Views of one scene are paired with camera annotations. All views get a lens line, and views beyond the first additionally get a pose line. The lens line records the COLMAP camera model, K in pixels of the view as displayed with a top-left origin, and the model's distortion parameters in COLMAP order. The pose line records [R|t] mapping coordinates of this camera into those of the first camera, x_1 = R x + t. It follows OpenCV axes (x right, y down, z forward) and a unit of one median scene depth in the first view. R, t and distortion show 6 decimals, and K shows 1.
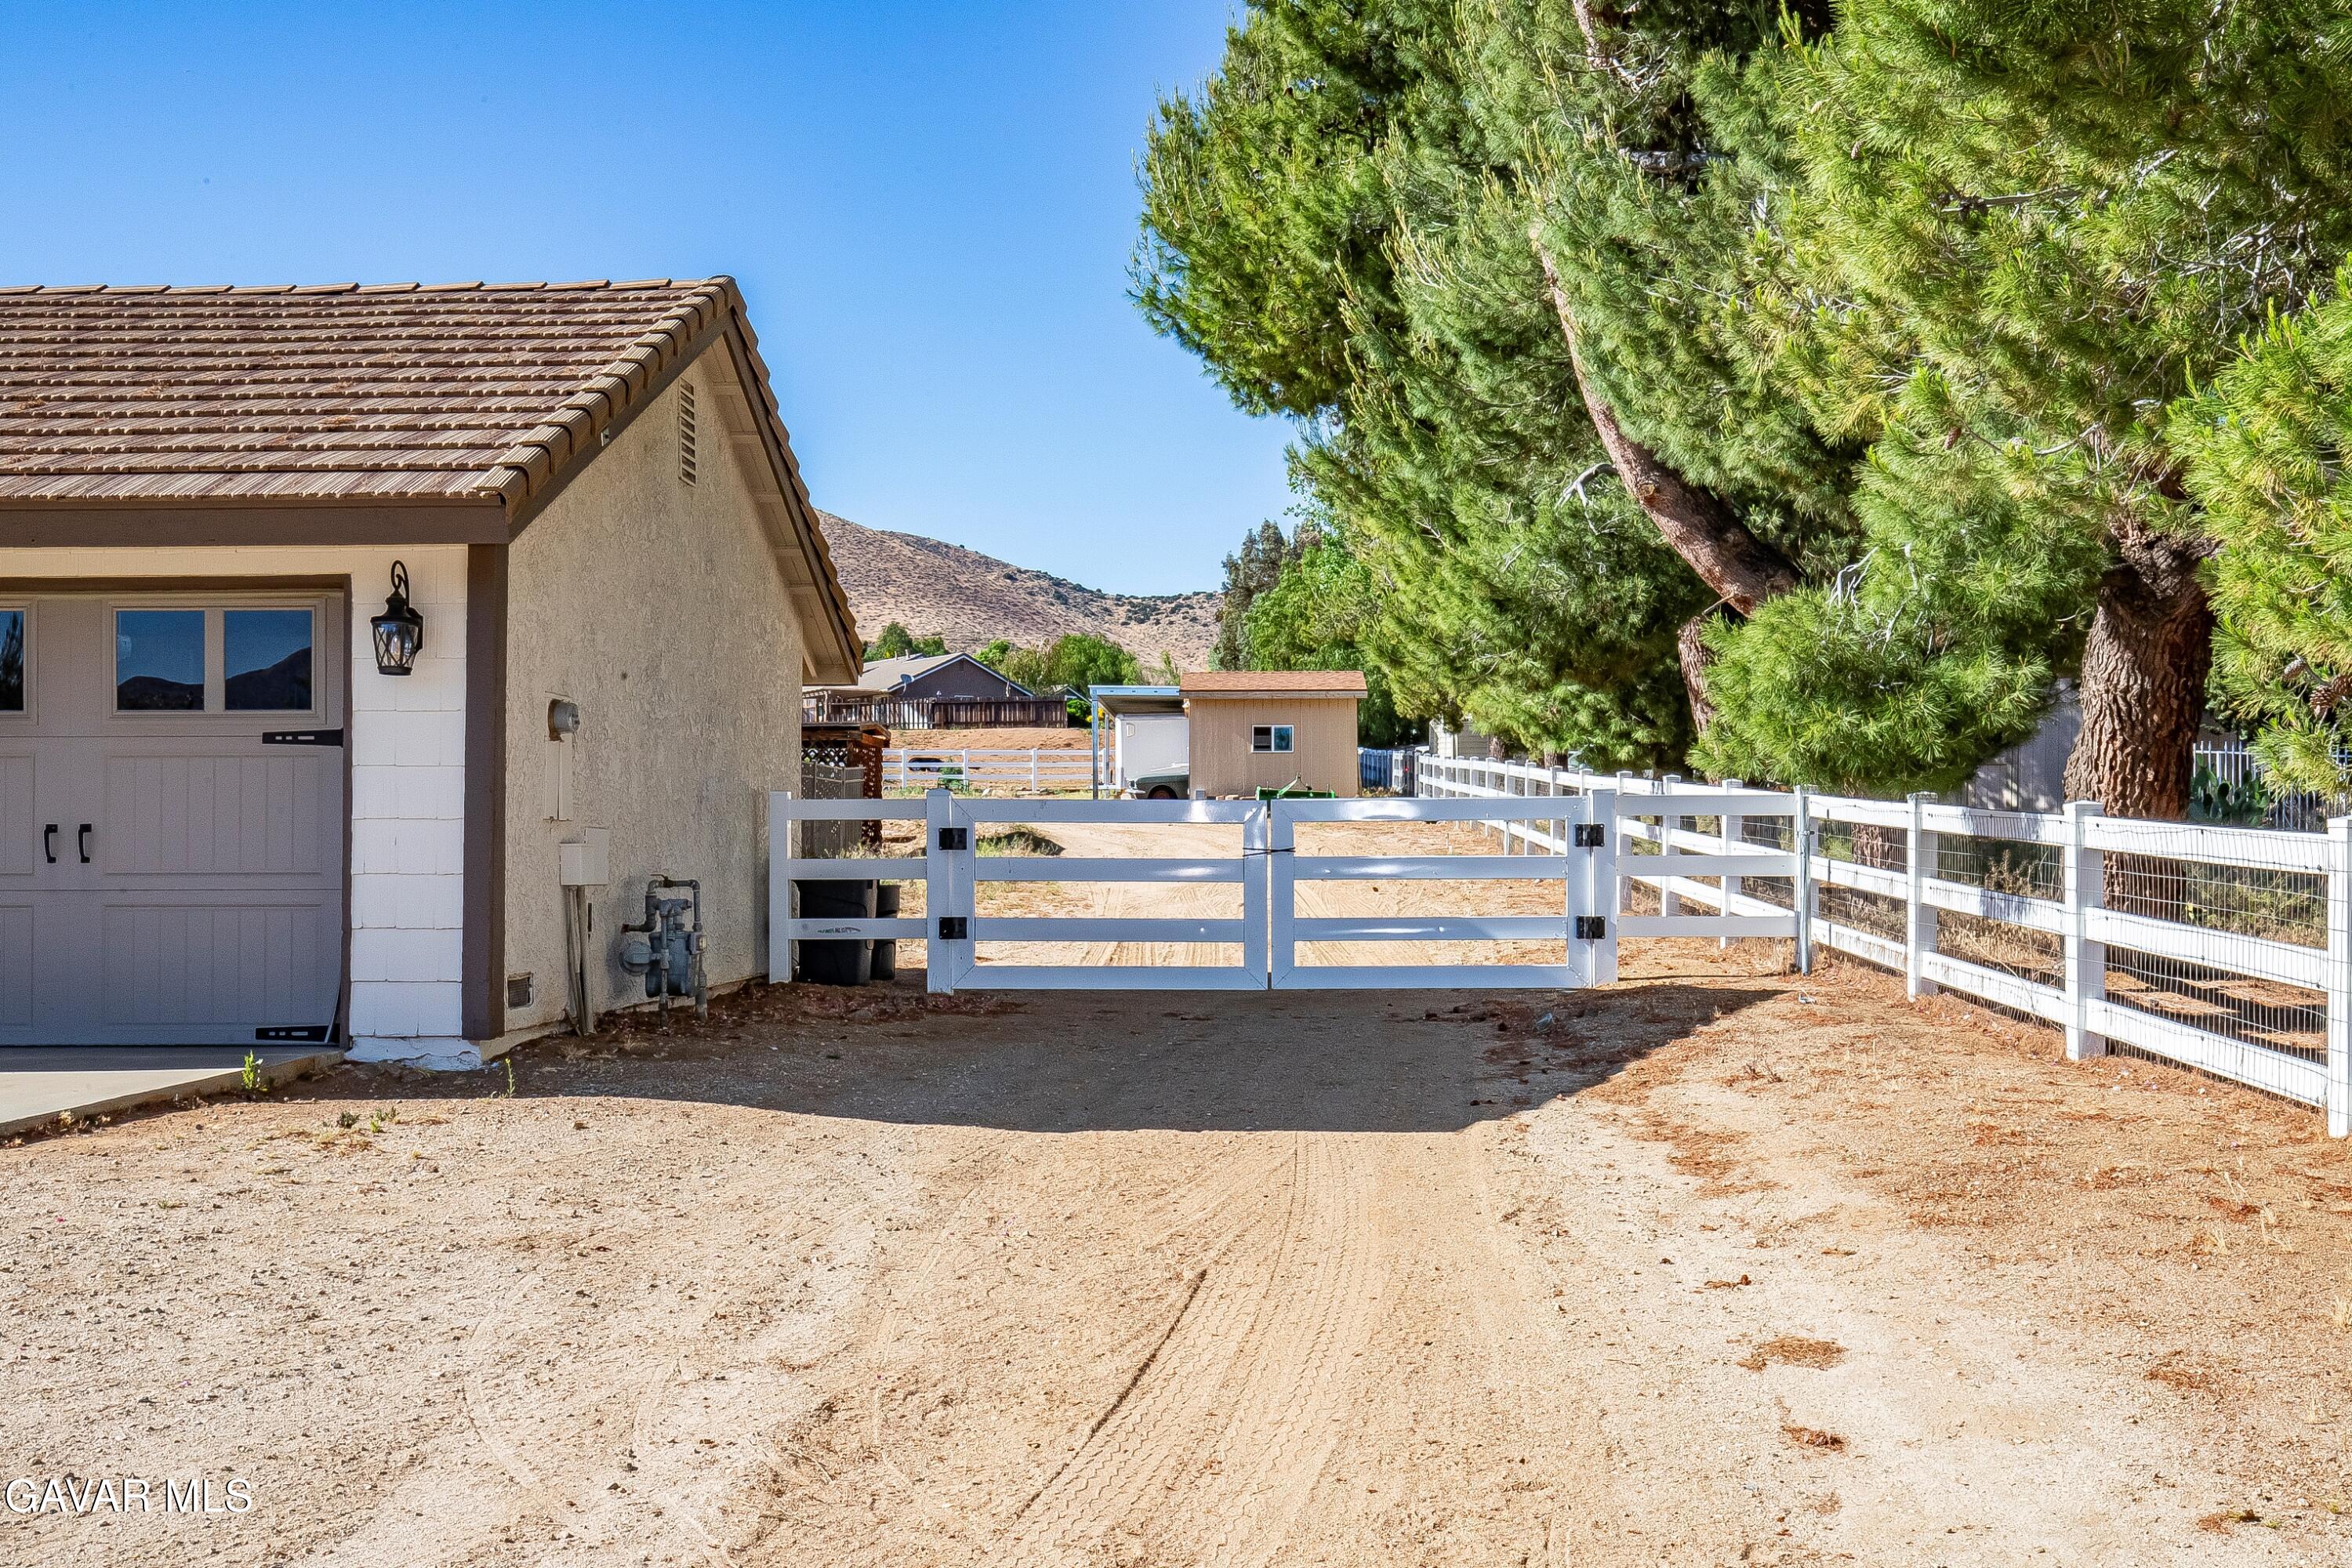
lens RADIAL K [[2286.1, 0, 1164.5], [0, 2286.1, 770.9], [0, 0, 1]] dist [0.043264, 0.000000]
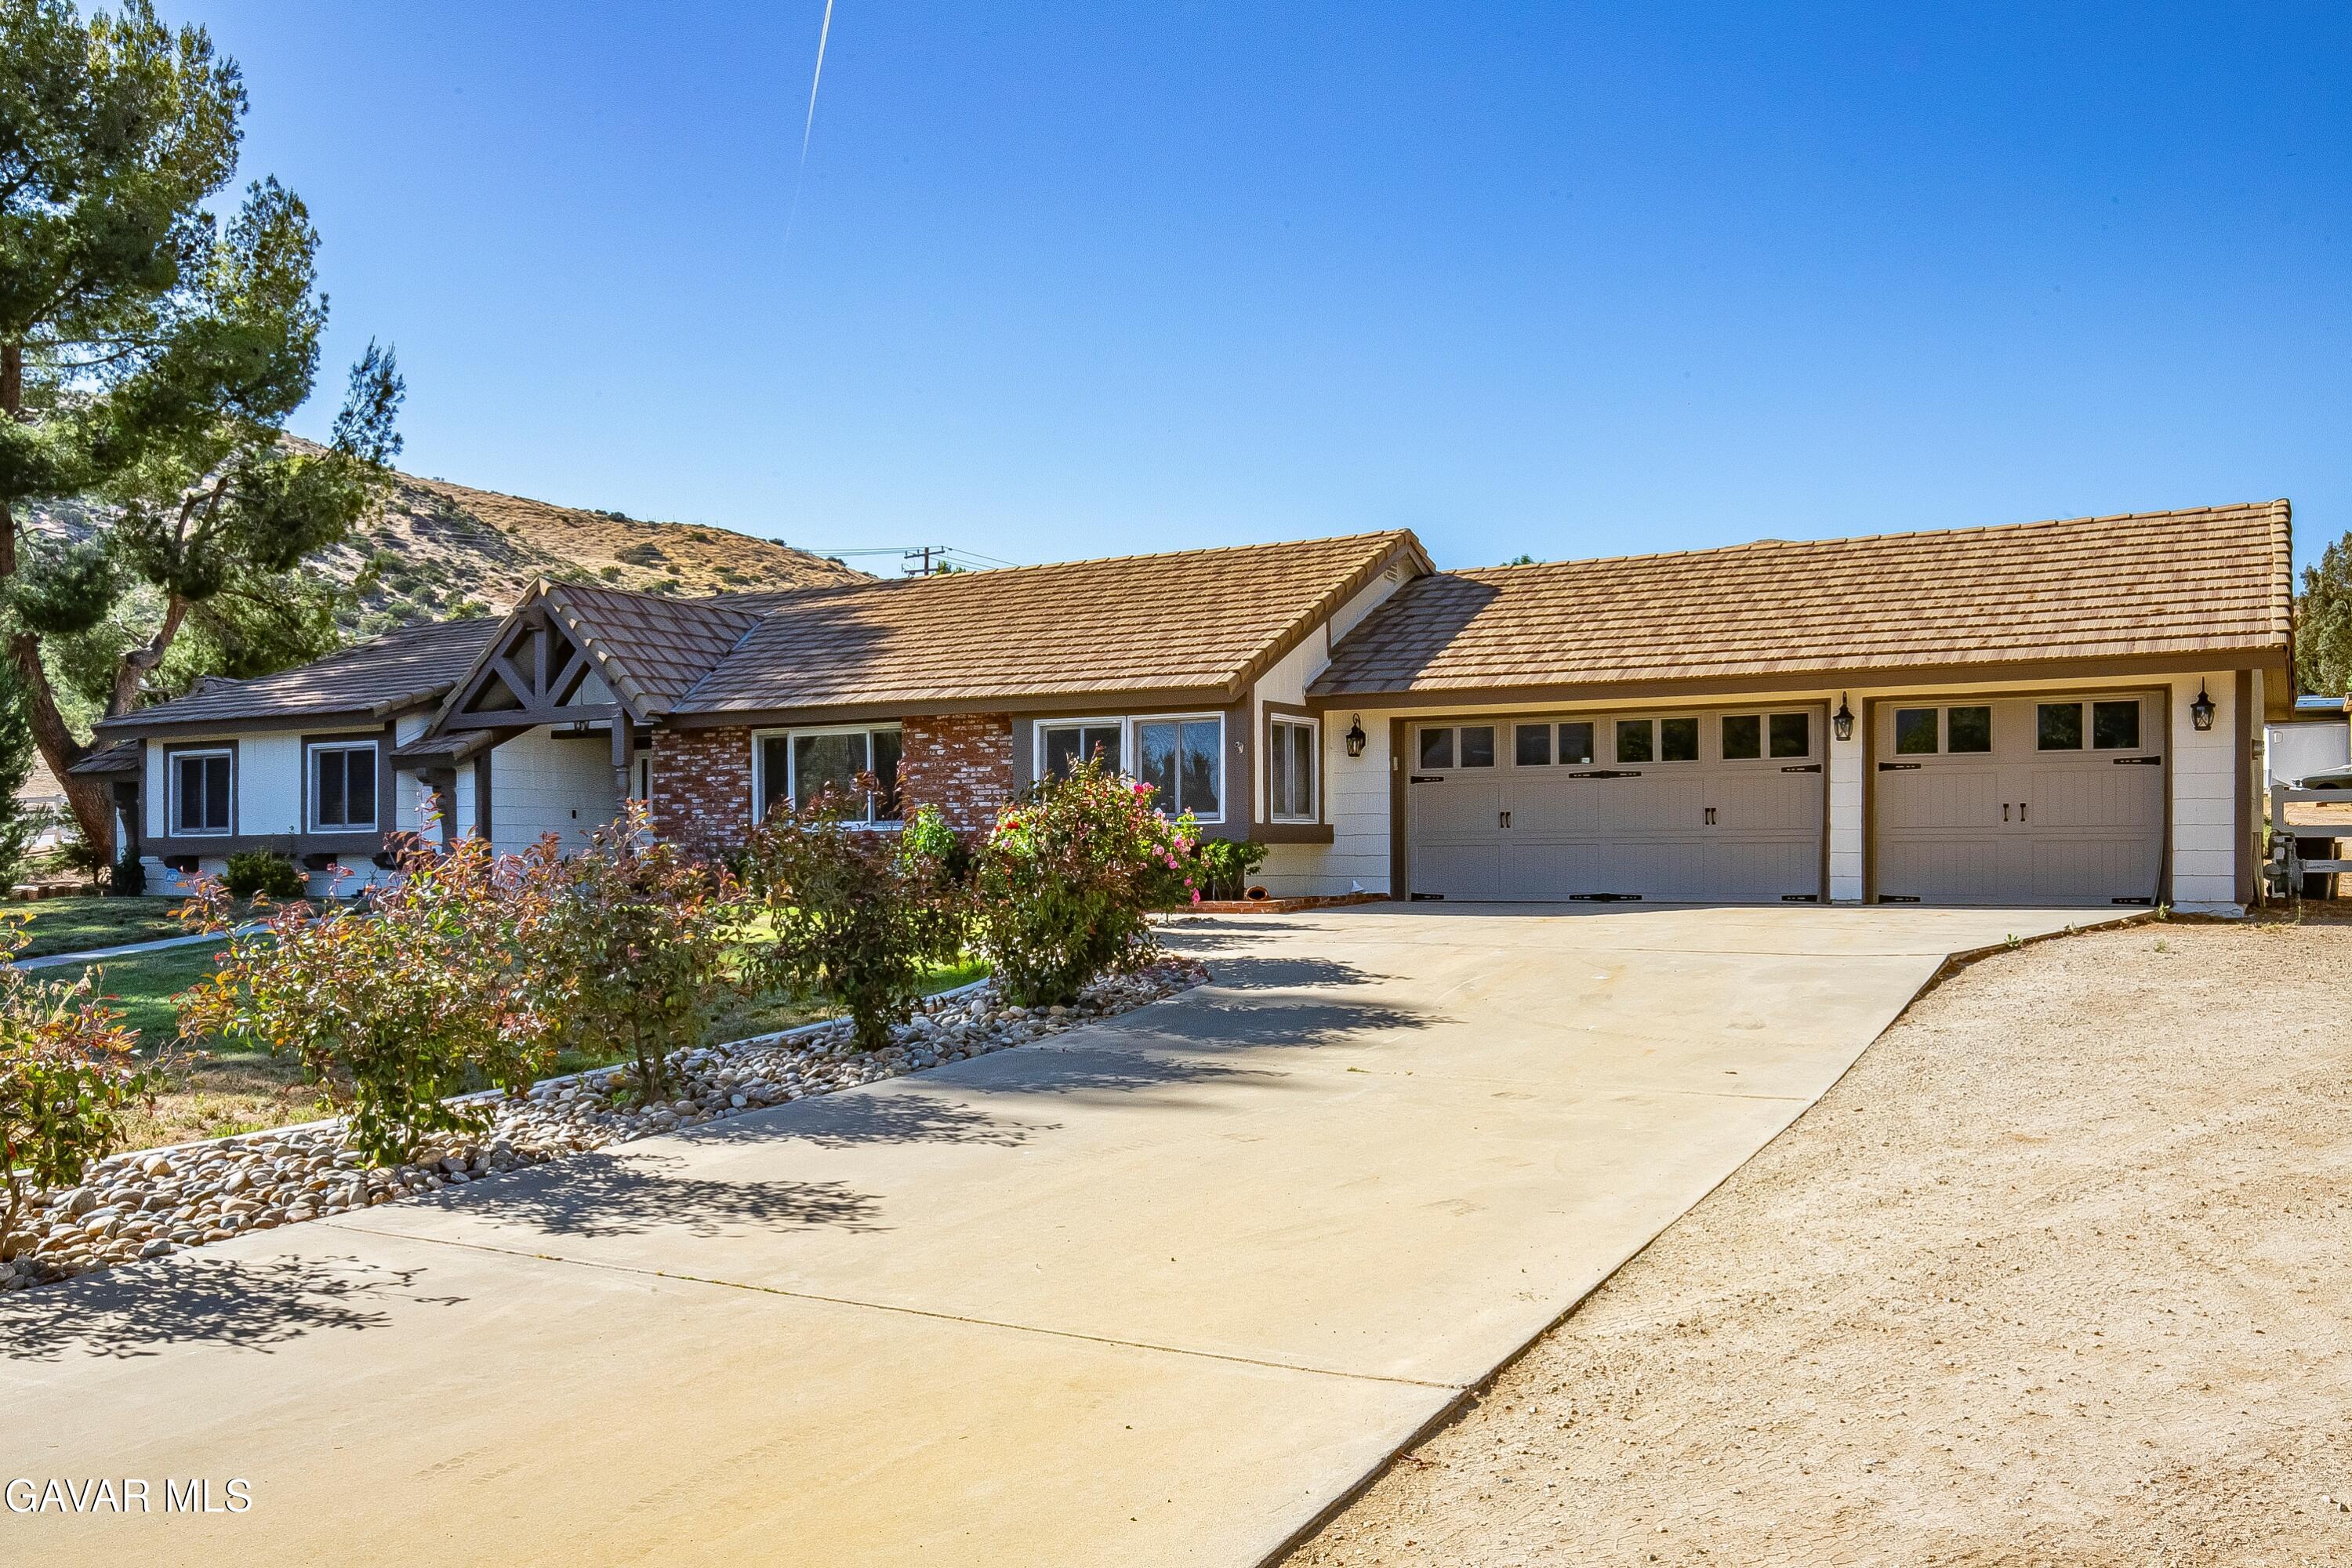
lens RADIAL K [[1969.8, 0, 1160.4], [0, 1969.8, 796.5], [0, 0, 1]] dist [0.019121, 0.000624]
pose [[0.886461, -0.015049, -0.462559, -0.219986], [0.018376, 0.999828, 0.002687, -0.002201], [0.462439, -0.010882, 0.886584, -0.695398]]
